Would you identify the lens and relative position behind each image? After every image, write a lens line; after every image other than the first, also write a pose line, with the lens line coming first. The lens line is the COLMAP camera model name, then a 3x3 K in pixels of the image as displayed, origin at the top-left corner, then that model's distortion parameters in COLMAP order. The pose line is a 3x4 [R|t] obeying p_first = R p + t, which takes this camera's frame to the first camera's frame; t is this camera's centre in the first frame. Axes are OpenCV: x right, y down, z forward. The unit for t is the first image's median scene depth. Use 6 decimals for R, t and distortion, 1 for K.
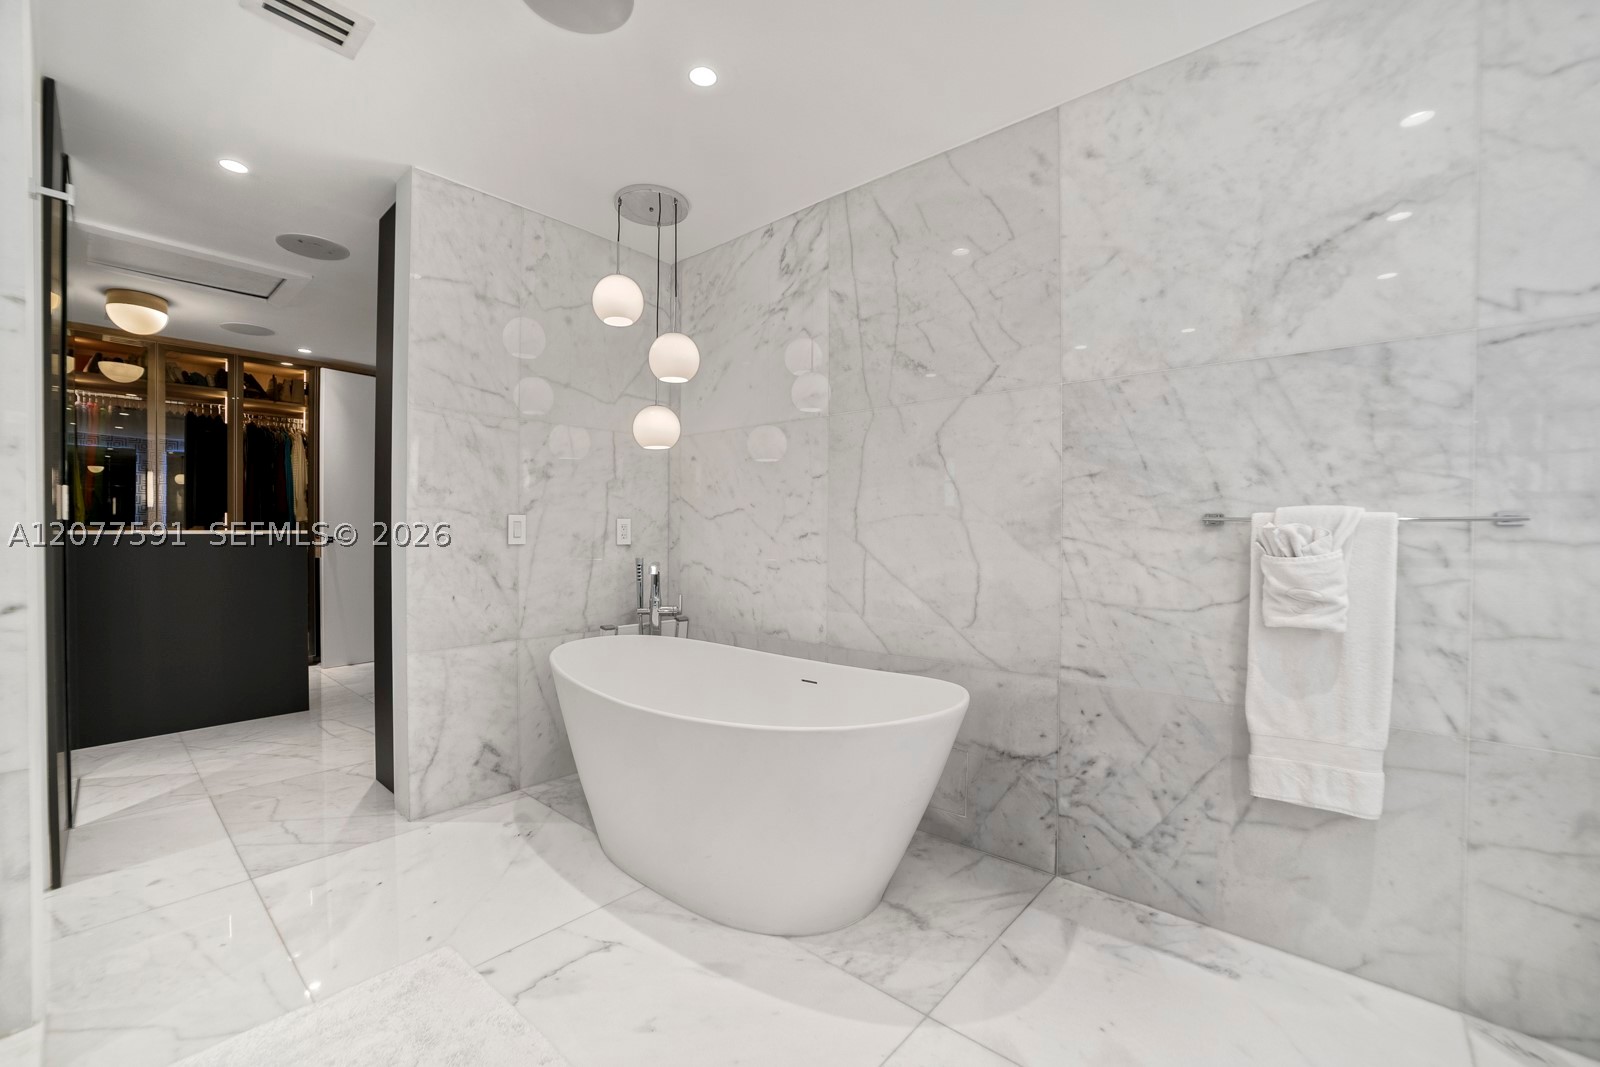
lens RADIAL K [[658.4, 0, 795.2], [0, 658.4, 530.3], [0, 0, 1]] dist [-0.012529, 0.003378]
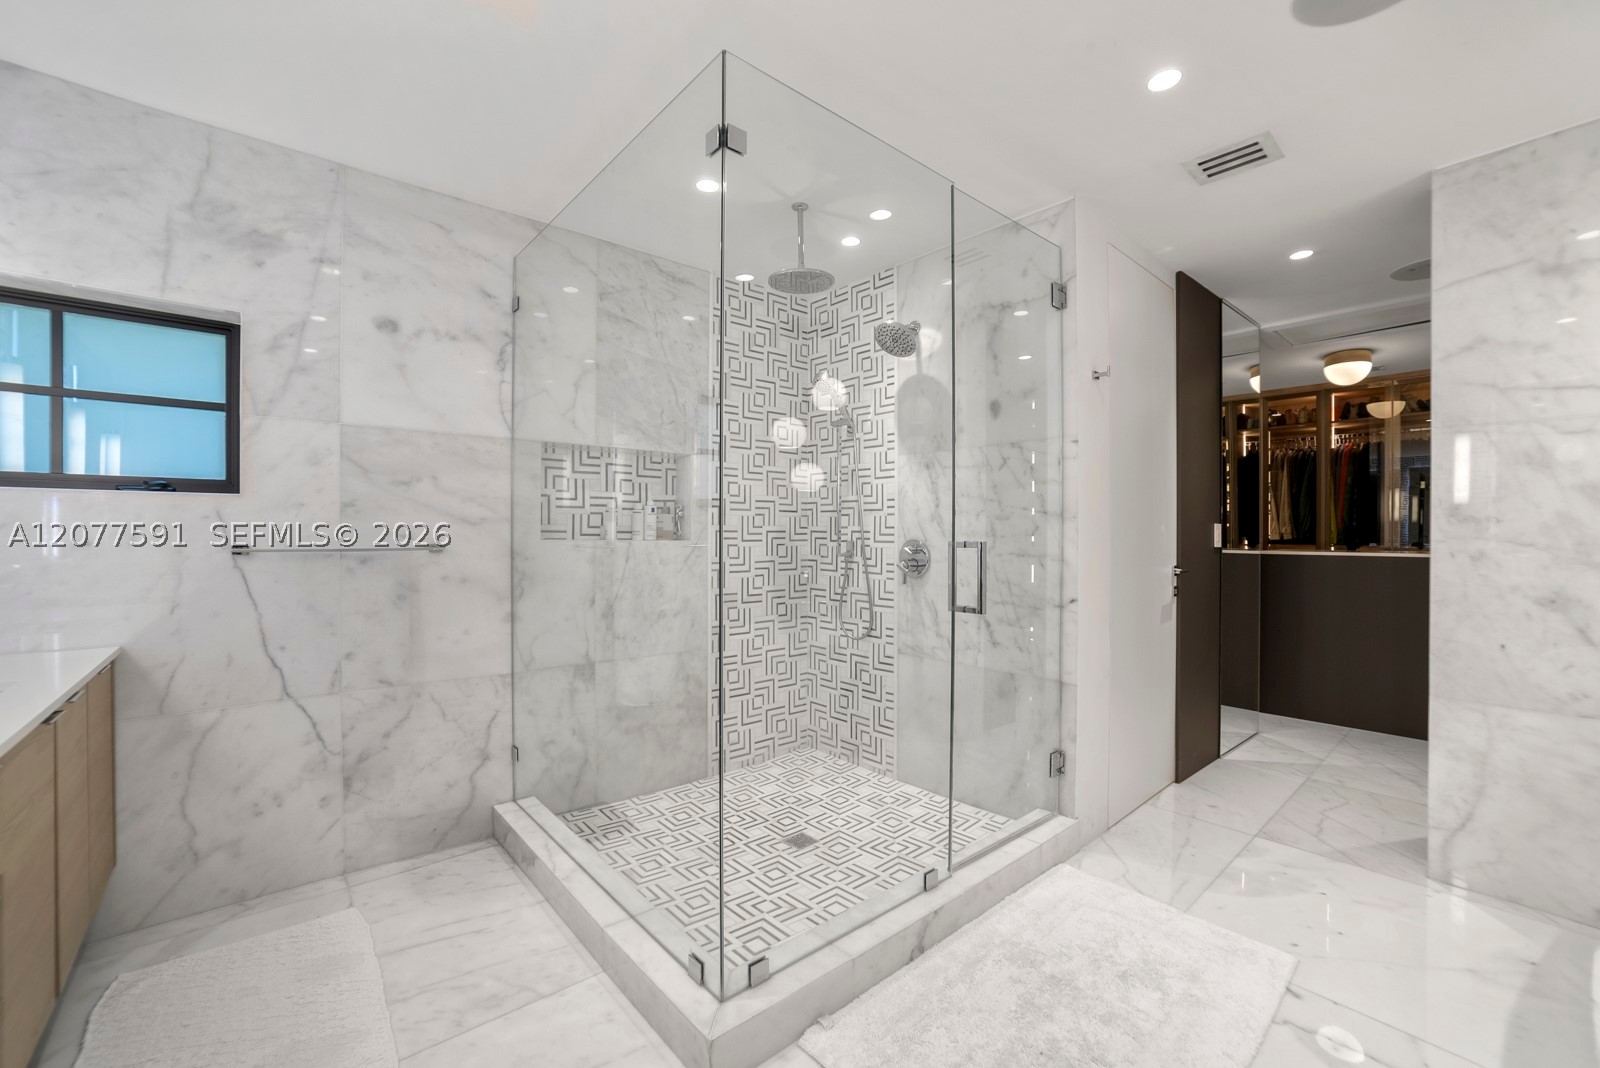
lens RADIAL K [[658.4, 0, 795.2], [0, 658.4, 536.0], [0, 0, 1]] dist [-0.012529, 0.003378]
pose [[-0.116326, 0.002494, -0.993208, 0.412291], [-0.006380, 0.999974, 0.003259, -0.035531], [0.993191, 0.006716, -0.116307, 0.202055]]
